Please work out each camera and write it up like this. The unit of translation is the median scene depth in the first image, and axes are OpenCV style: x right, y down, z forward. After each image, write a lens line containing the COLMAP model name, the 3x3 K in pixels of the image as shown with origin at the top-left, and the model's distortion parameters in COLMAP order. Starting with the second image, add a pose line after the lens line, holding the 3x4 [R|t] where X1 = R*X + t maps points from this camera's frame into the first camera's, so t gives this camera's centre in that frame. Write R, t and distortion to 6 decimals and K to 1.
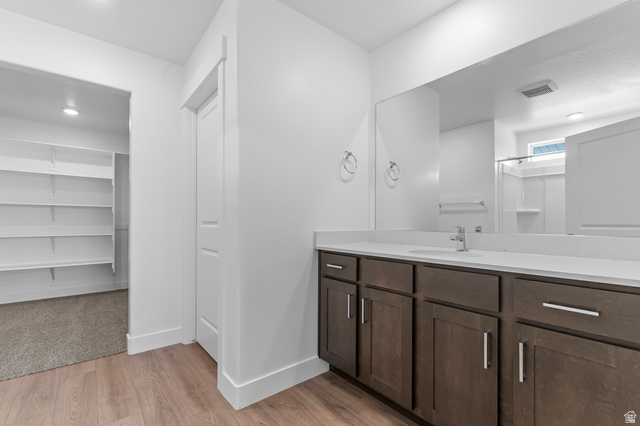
lens RADIAL K [[286.6, 0, 320.2], [0, 286.6, 217.7], [0, 0, 1]] dist [-0.003248, -0.000180]
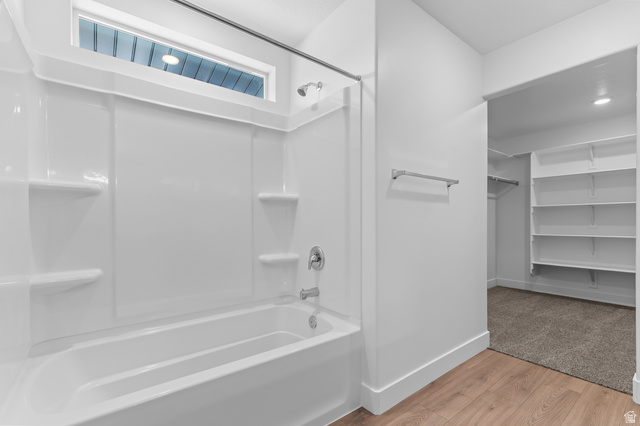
lens RADIAL K [[286.6, 0, 329.9], [0, 286.6, 222.9], [0, 0, 1]] dist [-0.003248, -0.000180]
pose [[-0.019382, 0.000950, -0.999812, 0.085885], [0.017640, 0.999844, 0.000608, 0.001477], [0.999657, -0.017625, -0.019396, 0.233943]]
